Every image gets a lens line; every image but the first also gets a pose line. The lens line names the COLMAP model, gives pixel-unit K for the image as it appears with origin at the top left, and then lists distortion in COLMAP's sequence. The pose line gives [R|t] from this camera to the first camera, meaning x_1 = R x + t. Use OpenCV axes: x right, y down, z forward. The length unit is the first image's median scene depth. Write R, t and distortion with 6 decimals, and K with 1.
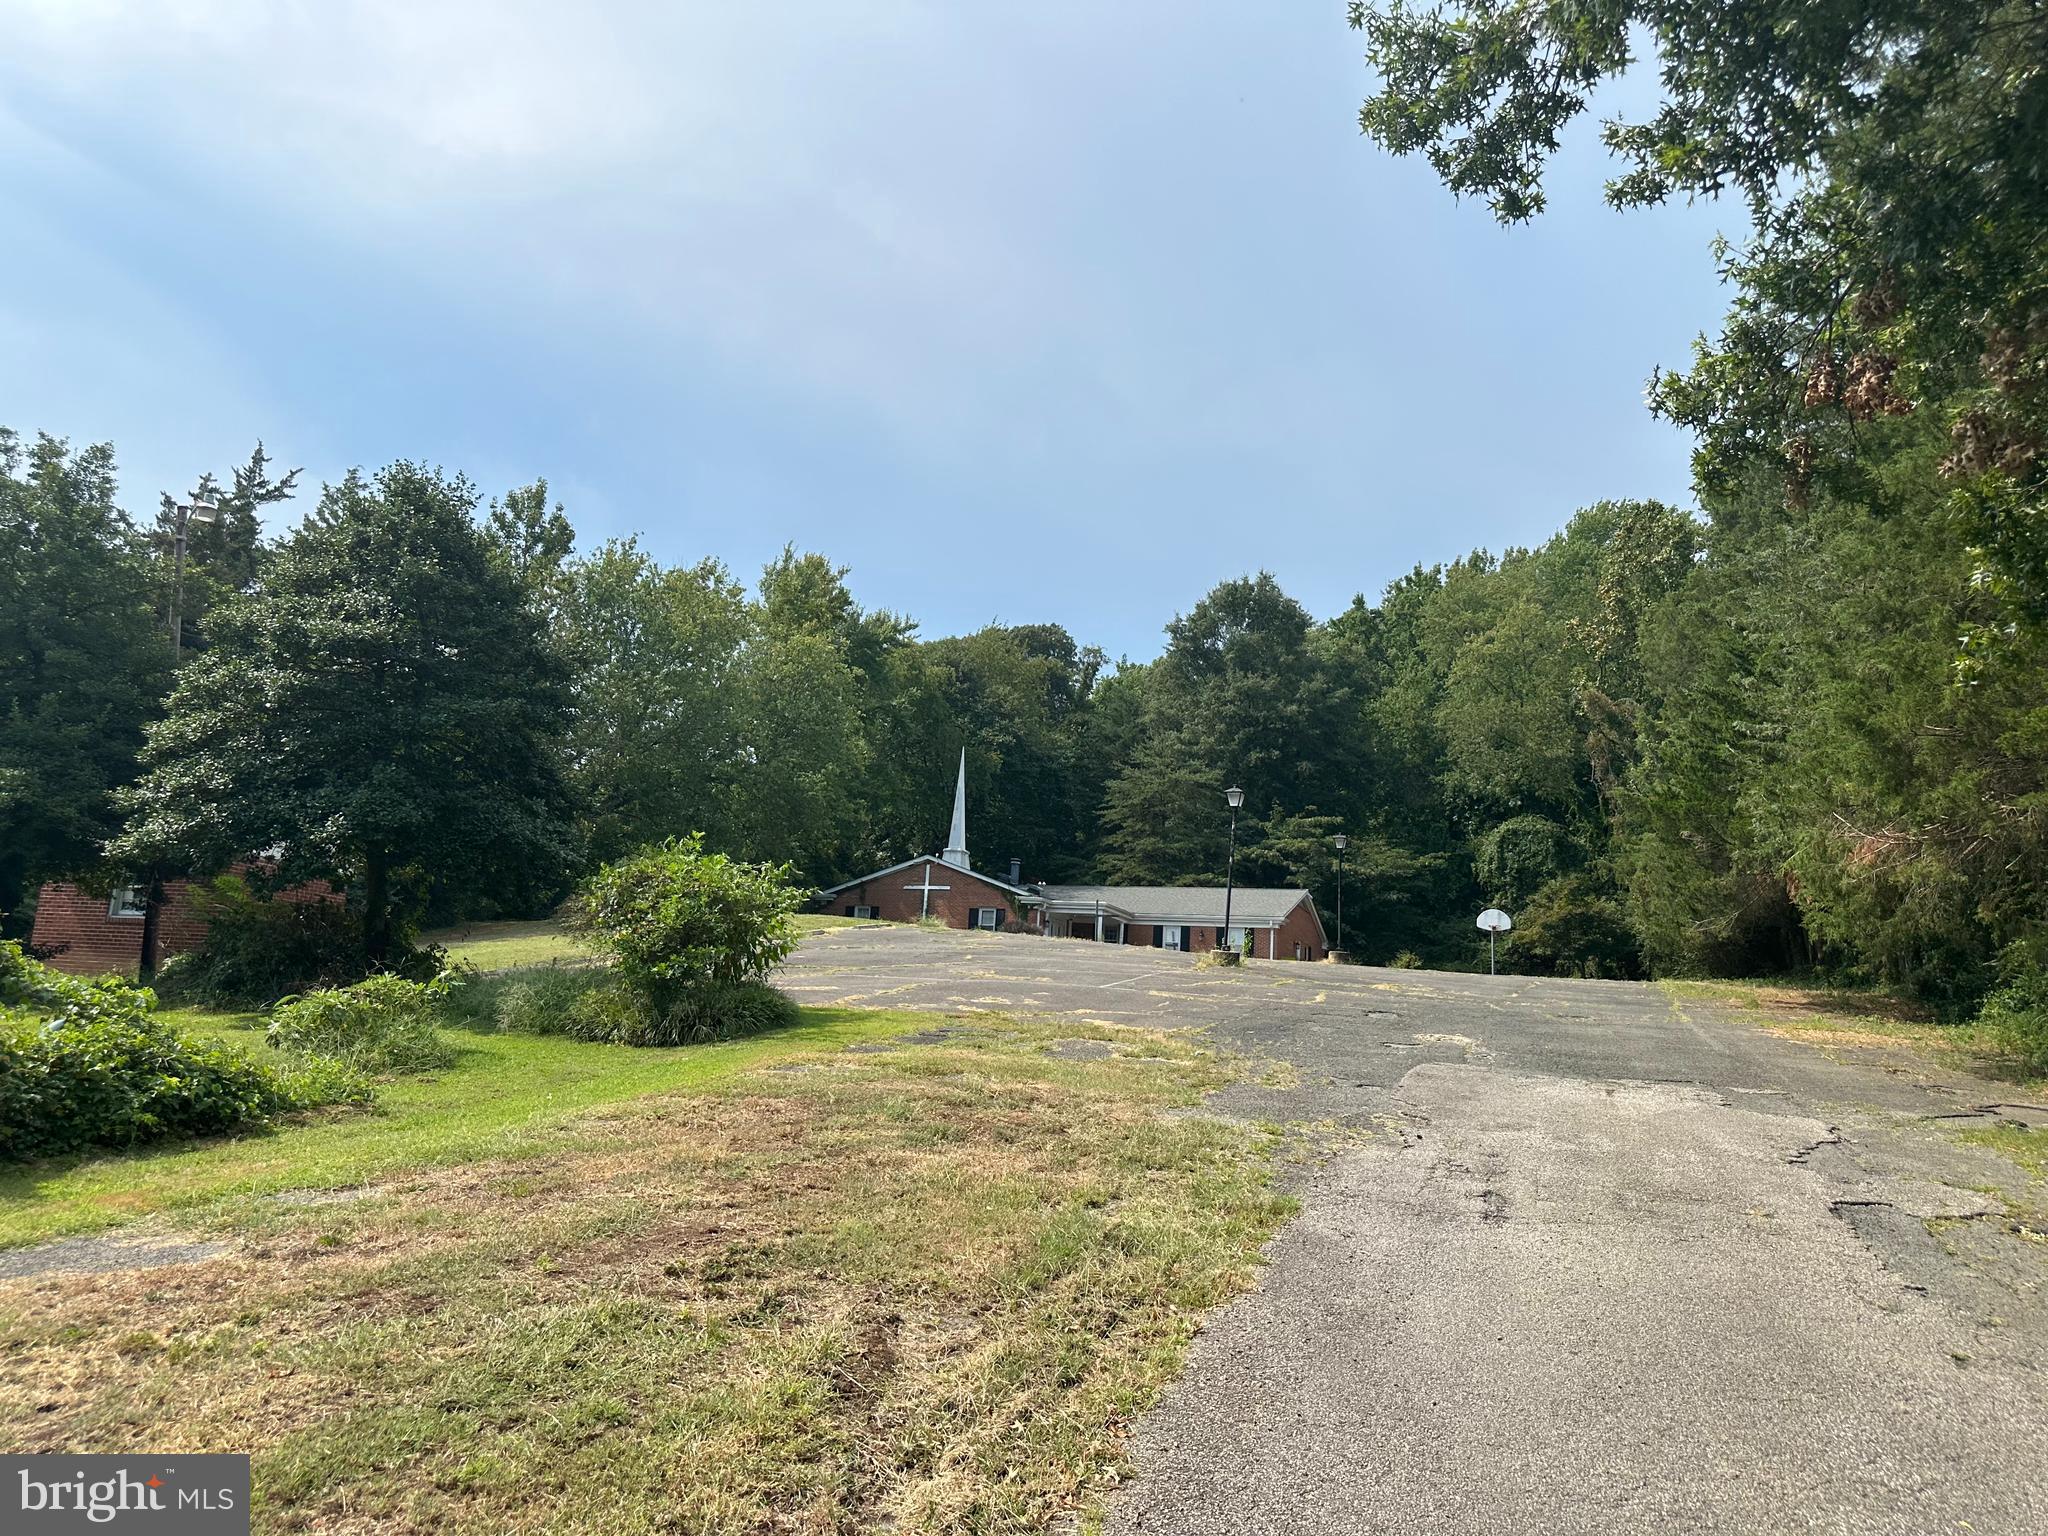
lens RADIAL K [[1407.2, 0, 1025.1], [0, 1407.2, 758.7], [0, 0, 1]] dist [0.099601, -0.000653]
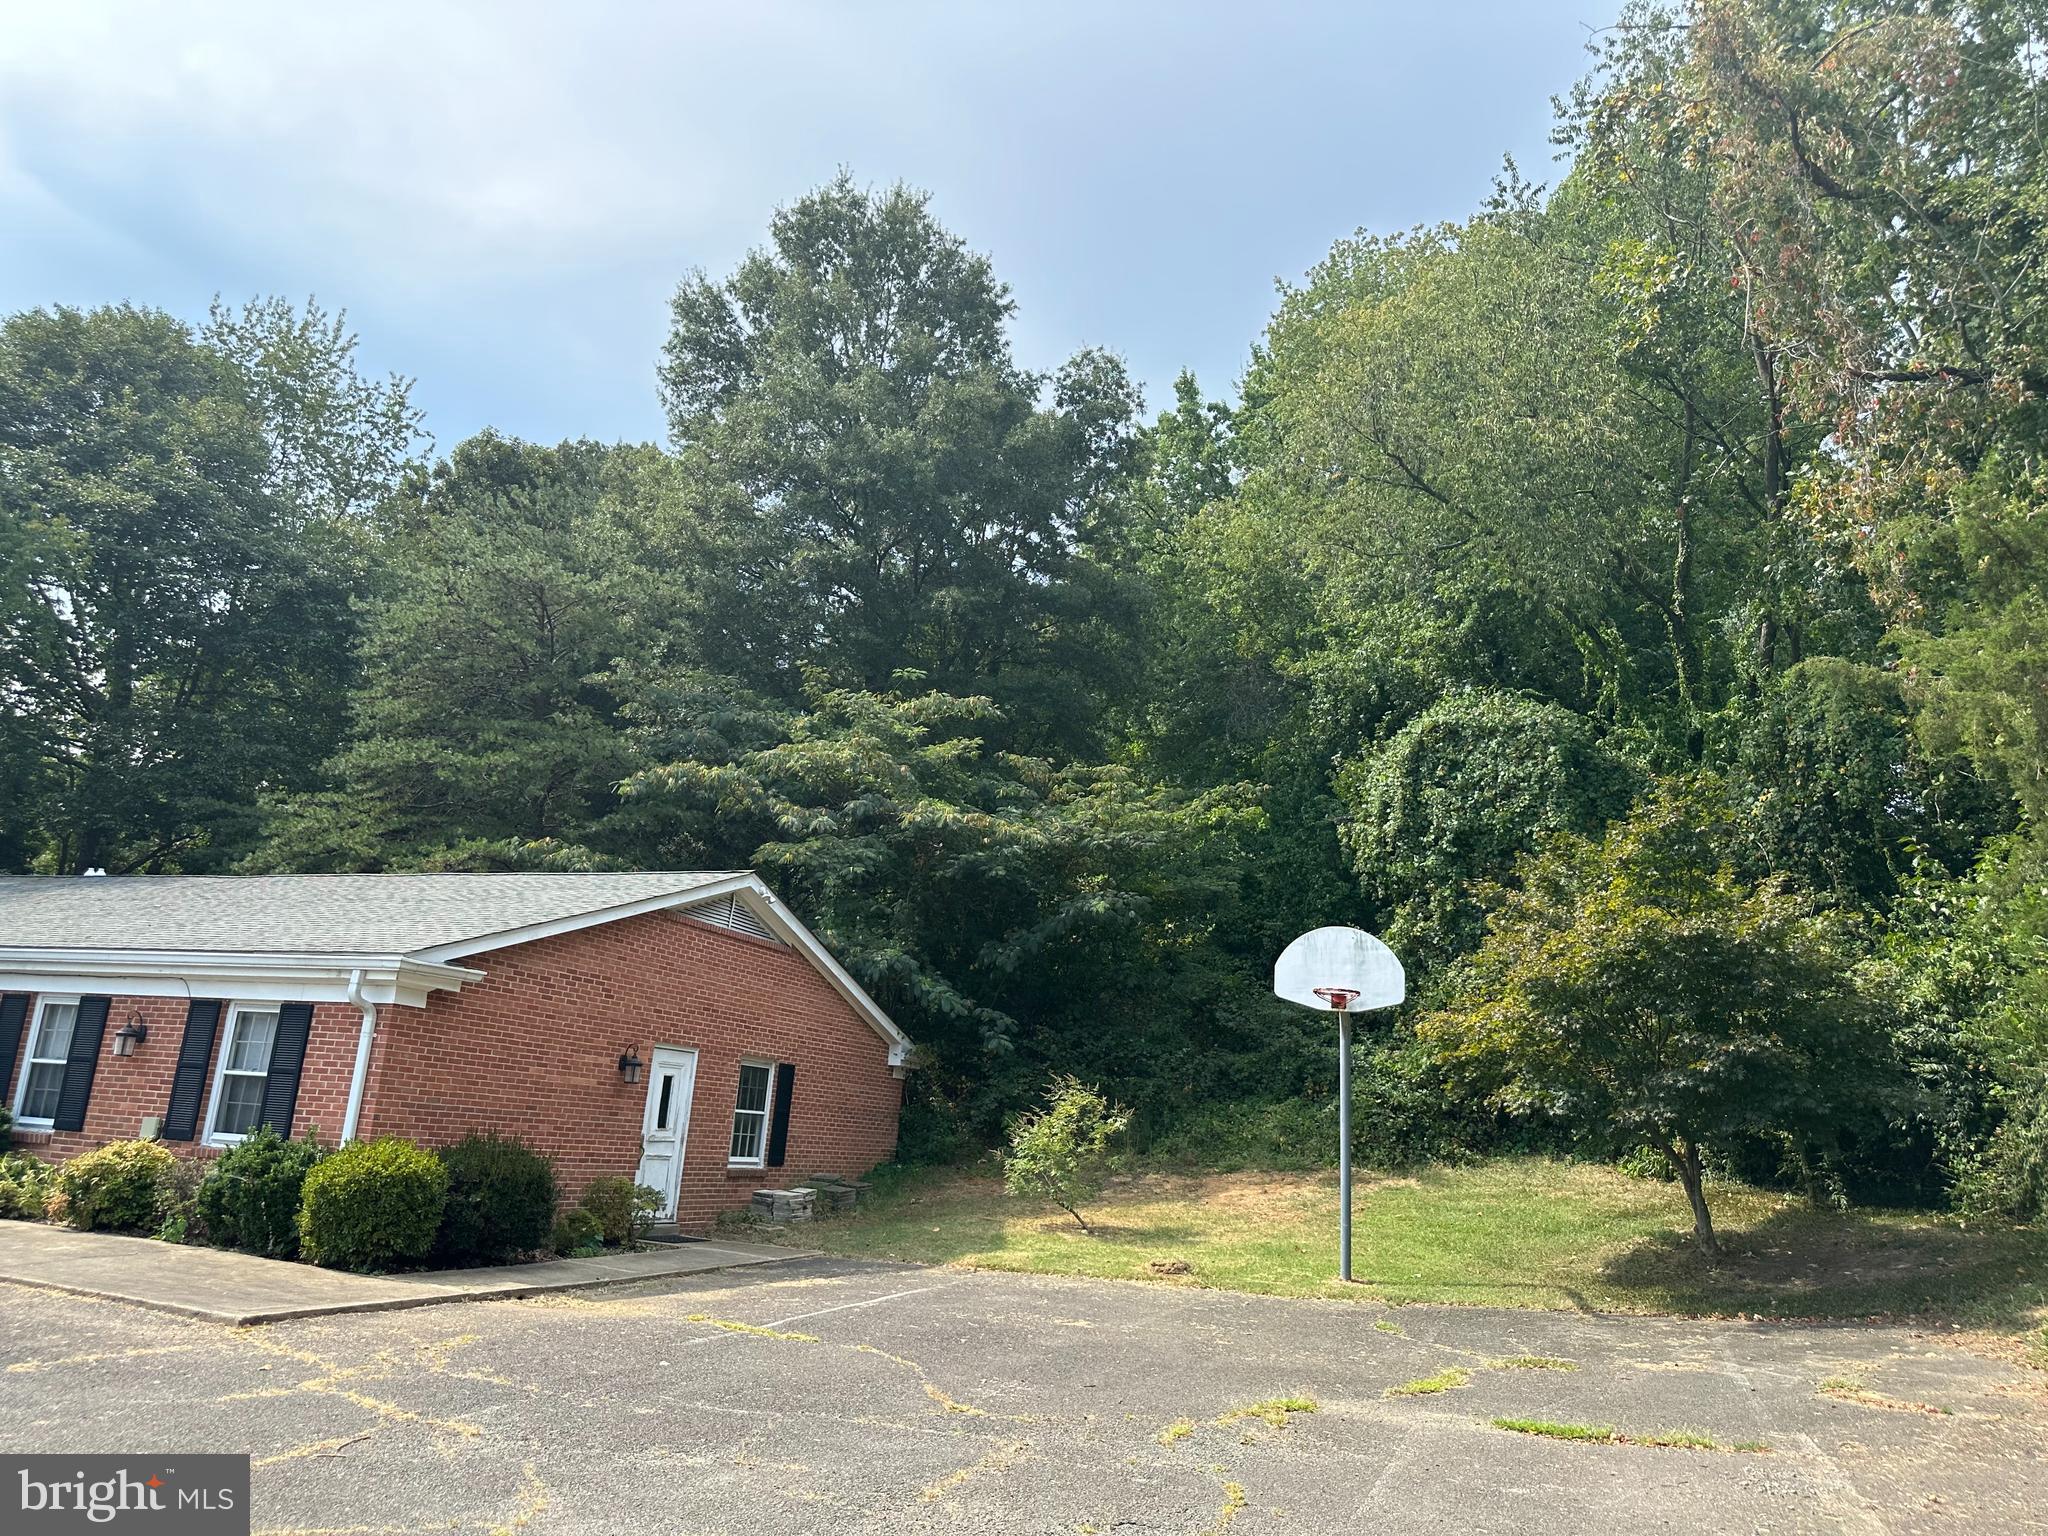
lens RADIAL K [[1407.2, 0, 1025.1], [0, 1407.2, 758.7], [0, 0, 1]] dist [0.099601, -0.000653]
pose [[0.999926, 0.009091, 0.008053, 0.235943], [-0.008660, 0.998606, -0.052071, 0.078070], [-0.008515, 0.051998, 0.998611, 0.651379]]
